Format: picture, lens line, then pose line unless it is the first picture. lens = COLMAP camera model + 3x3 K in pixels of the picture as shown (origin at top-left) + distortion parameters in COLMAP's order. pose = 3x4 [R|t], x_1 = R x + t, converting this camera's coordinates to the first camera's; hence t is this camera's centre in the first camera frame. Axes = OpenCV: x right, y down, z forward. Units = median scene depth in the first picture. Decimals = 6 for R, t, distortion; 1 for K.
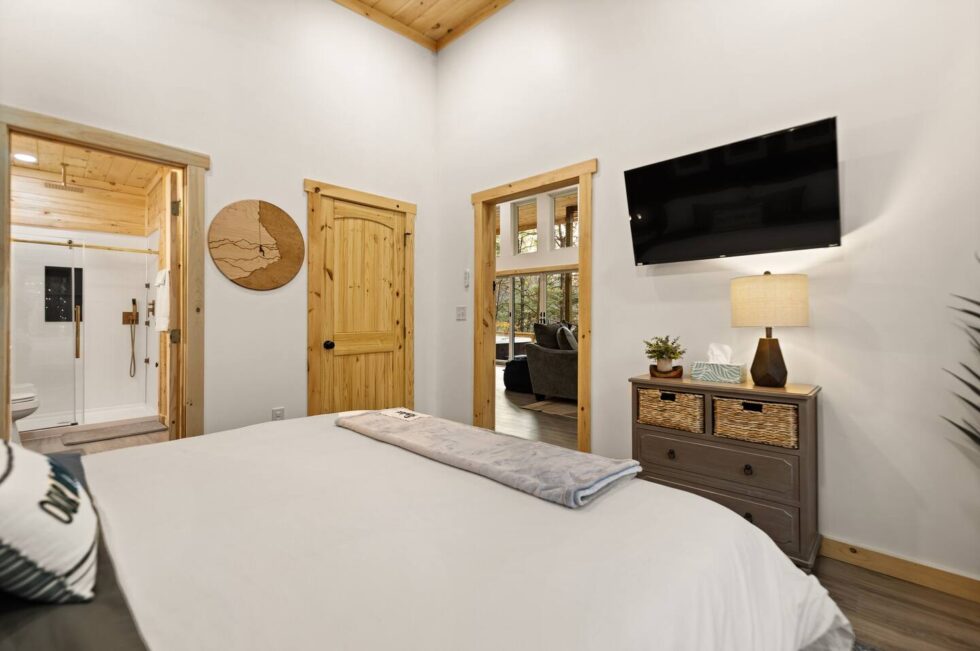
lens RADIAL K [[428.5, 0, 486.8], [0, 428.5, 318.1], [0, 0, 1]] dist [-0.001094, -0.000644]
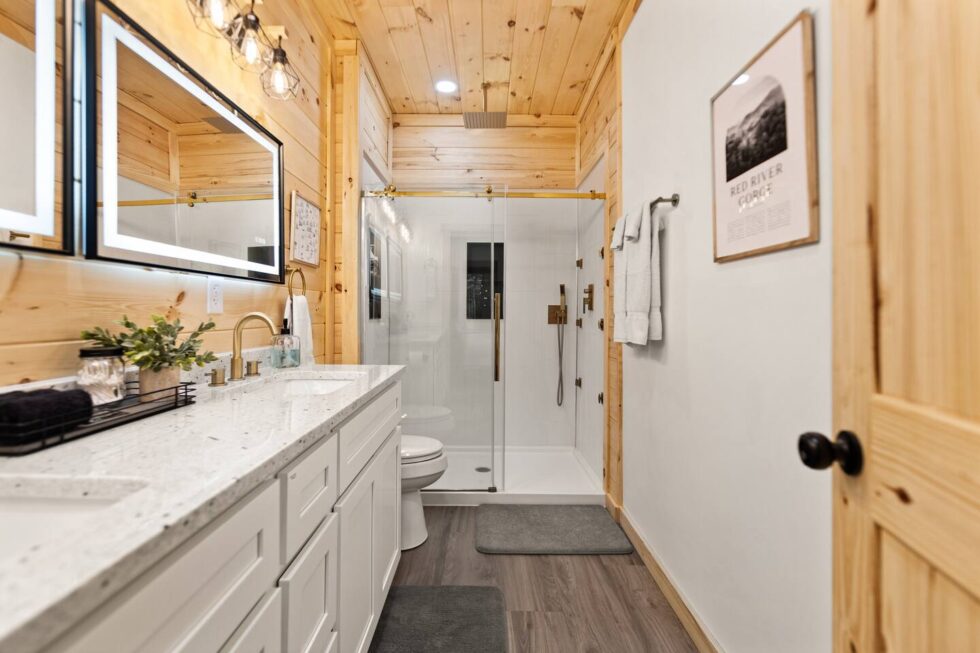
lens RADIAL K [[428.5, 0, 481.5], [0, 428.5, 312.1], [0, 0, 1]] dist [-0.001094, -0.000644]
pose [[0.684950, 0.000466, -0.728590, -0.590876], [-0.006341, 0.999966, -0.005322, 0.000975], [0.728563, 0.008265, 0.684929, 0.633369]]
